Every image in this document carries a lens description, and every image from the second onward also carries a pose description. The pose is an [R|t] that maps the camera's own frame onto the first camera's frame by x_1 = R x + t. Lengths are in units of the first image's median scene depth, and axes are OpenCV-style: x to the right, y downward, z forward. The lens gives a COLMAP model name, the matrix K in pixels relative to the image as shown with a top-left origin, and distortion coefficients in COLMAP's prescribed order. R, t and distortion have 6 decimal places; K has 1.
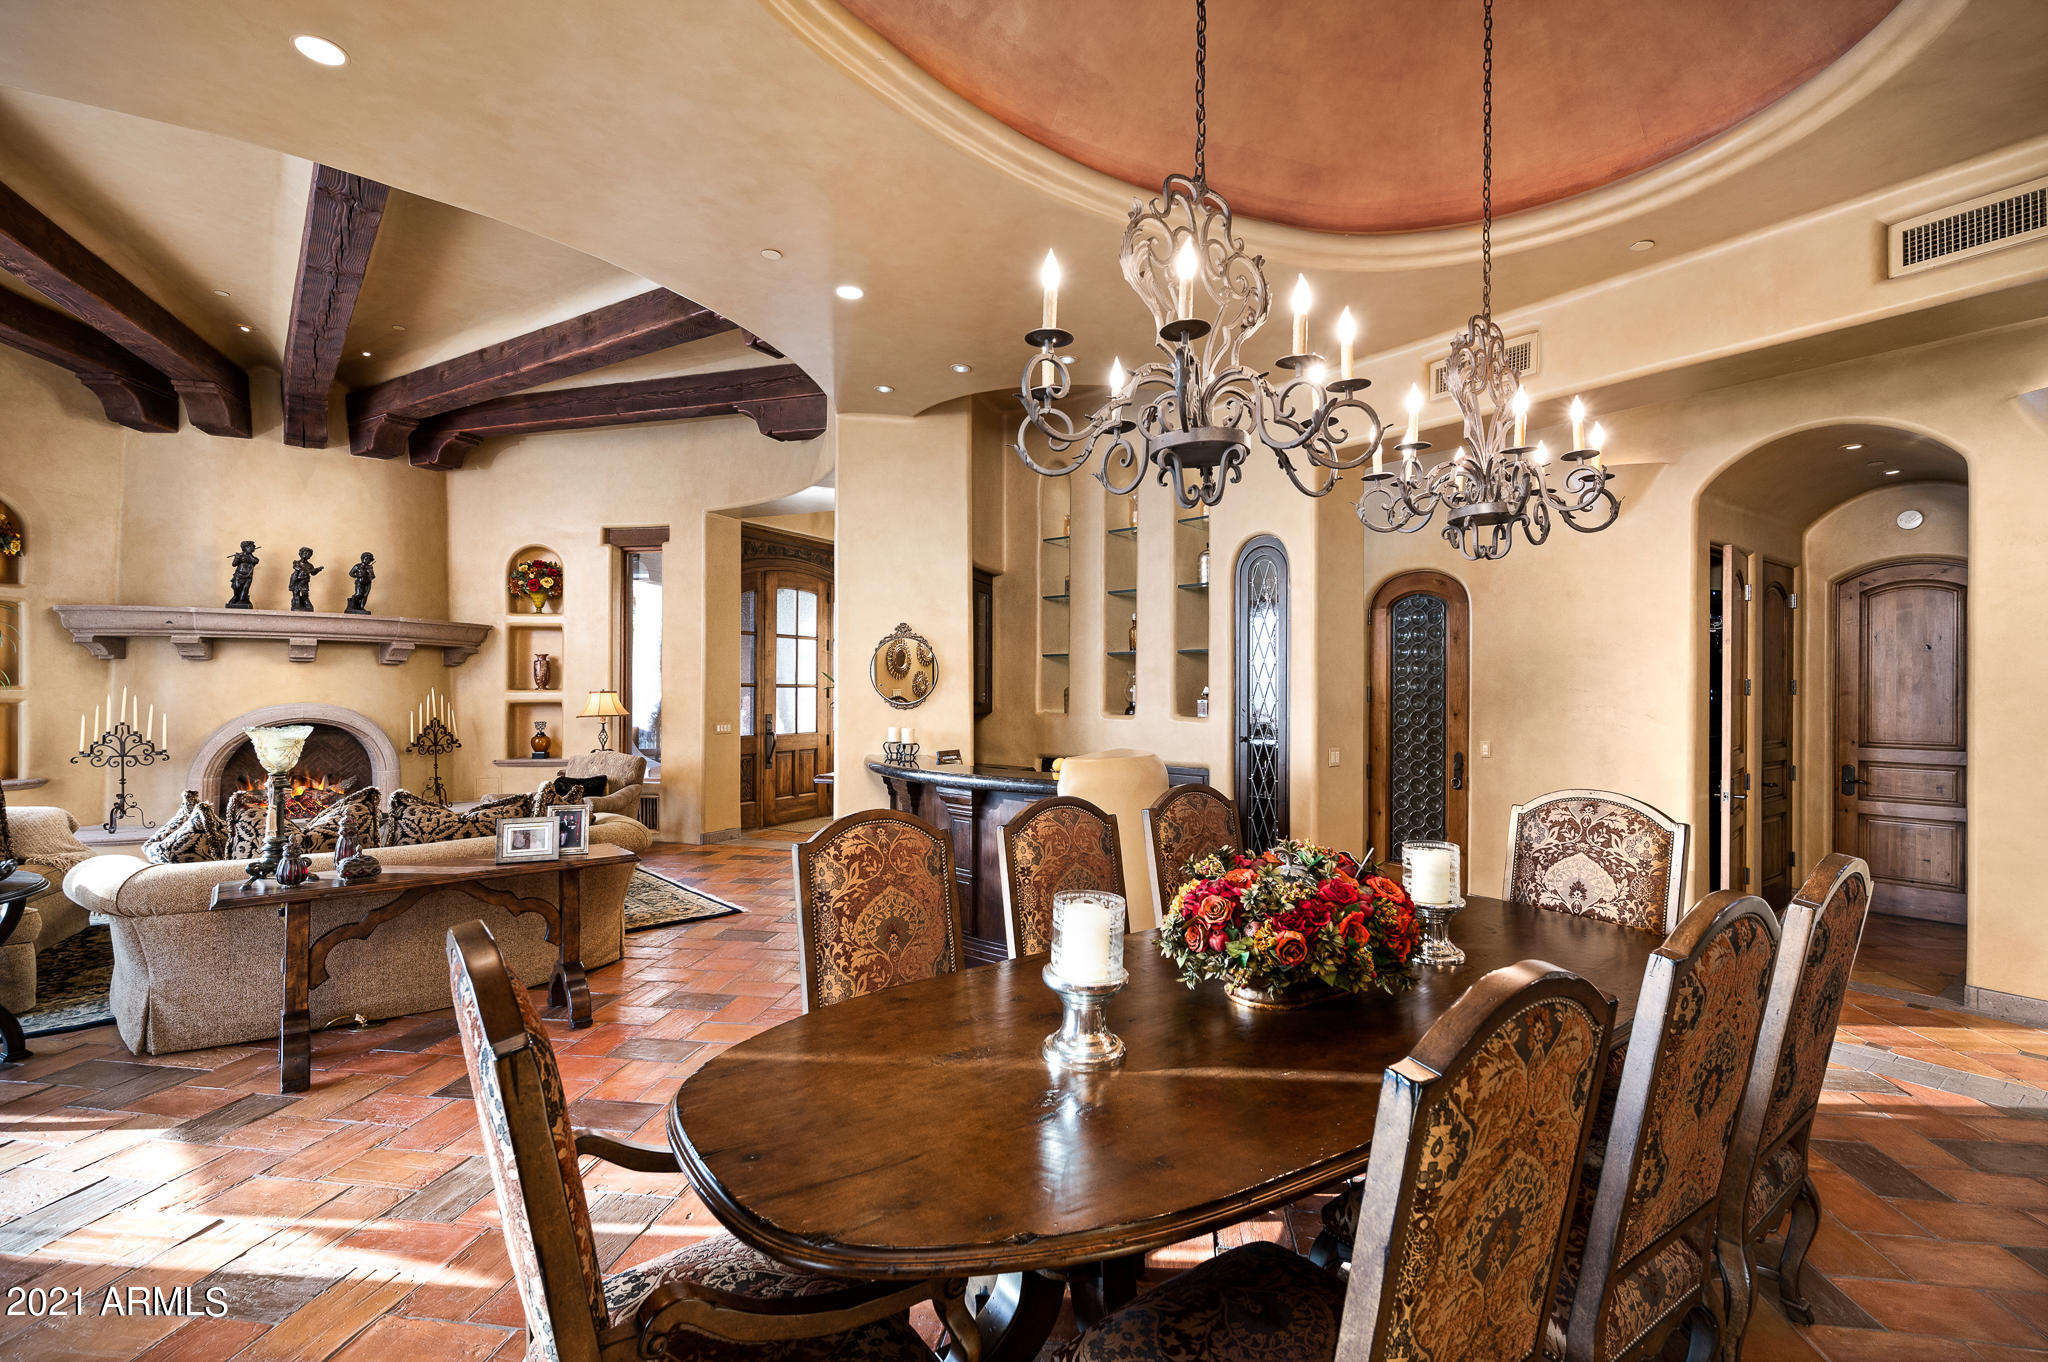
lens RADIAL K [[893.9, 0, 1018.3], [0, 893.9, 689.0], [0, 0, 1]] dist [-0.002436, 0.000373]
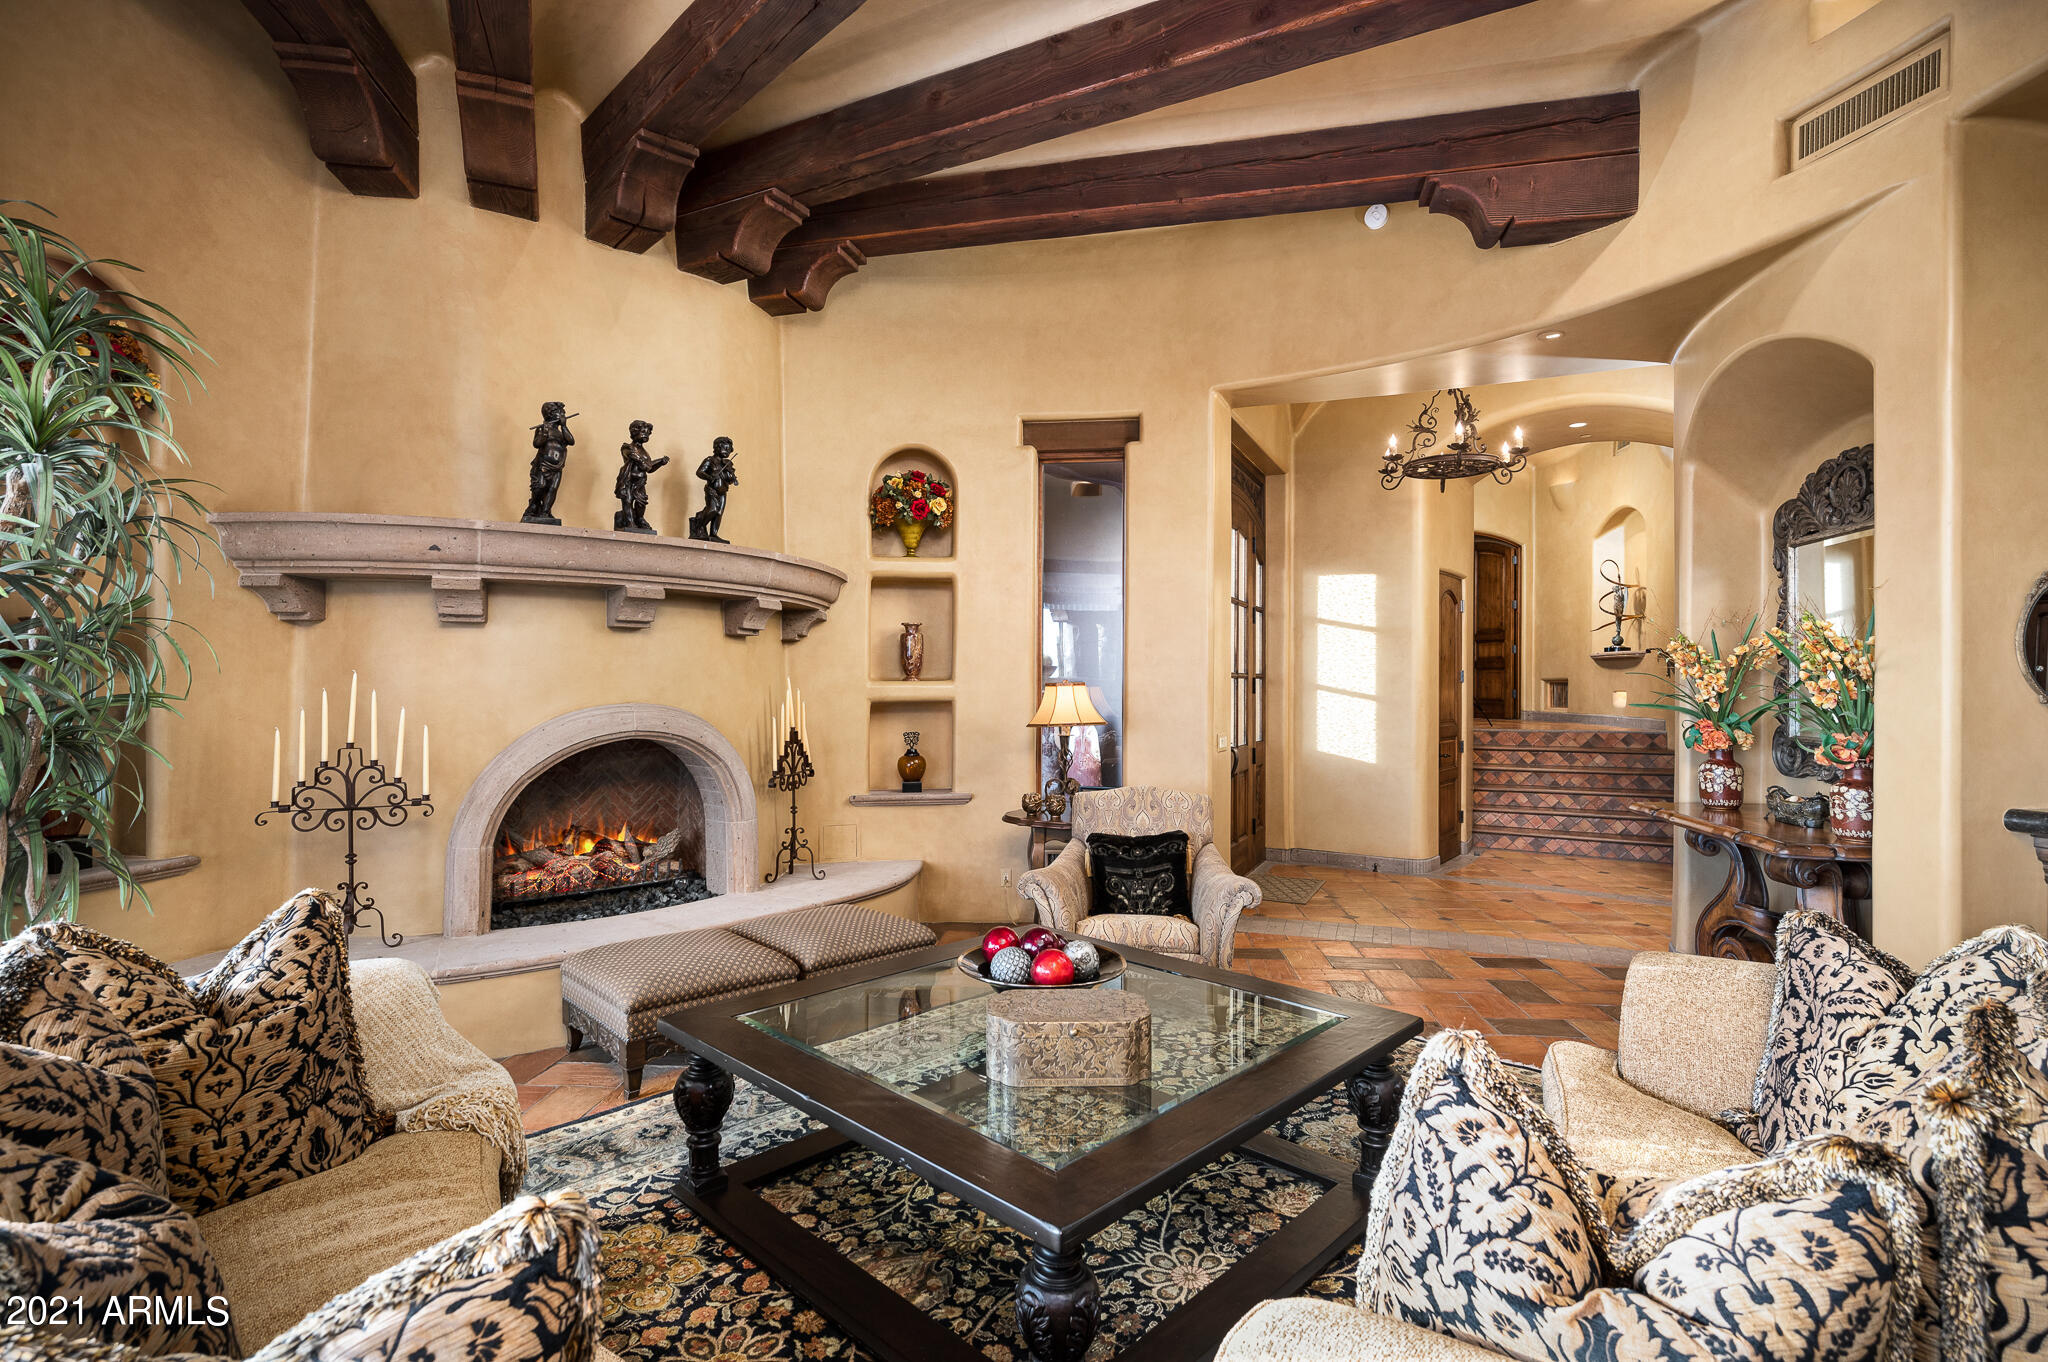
lens RADIAL K [[978.0, 0, 1021.9], [0, 978.0, 676.1], [0, 0, 1]] dist [0.001353, 0.000612]
pose [[0.998526, -0.002416, 0.054219, -0.583790], [0.003019, 0.999934, -0.011044, 0.006437], [-0.054189, 0.011191, 0.998468, 0.378038]]
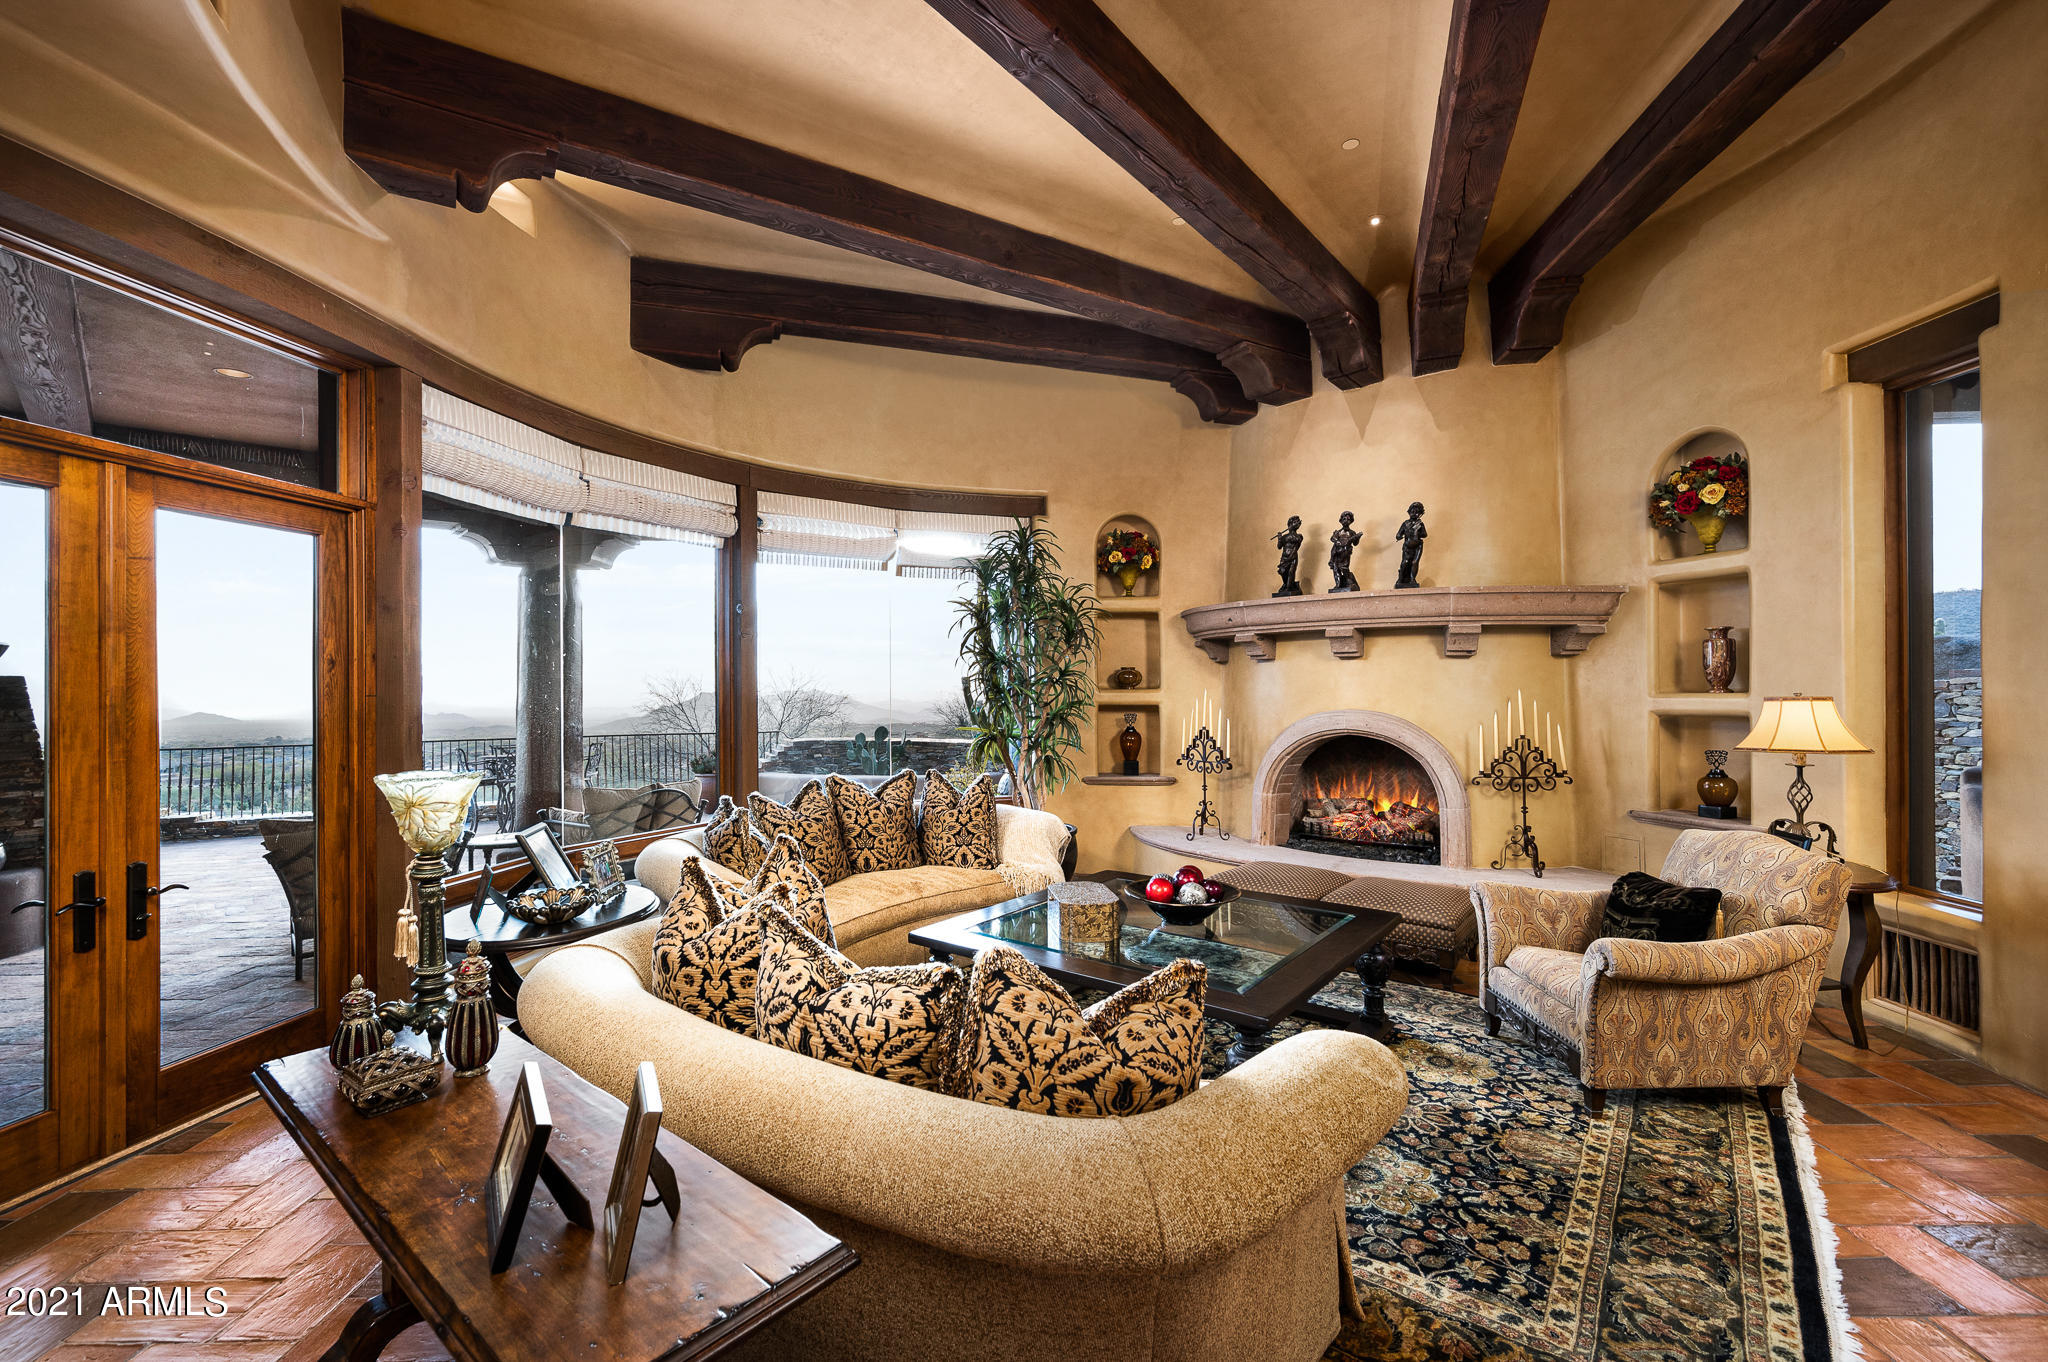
lens RADIAL K [[874.2, 0, 1017.3], [0, 874.2, 676.2], [0, 0, 1]] dist [0.001090, 0.000949]
pose [[0.154532, -0.012838, -0.987904, -0.084279], [0.005198, 0.999912, -0.012181, -0.005737], [0.987974, -0.003253, 0.154585, 0.582656]]
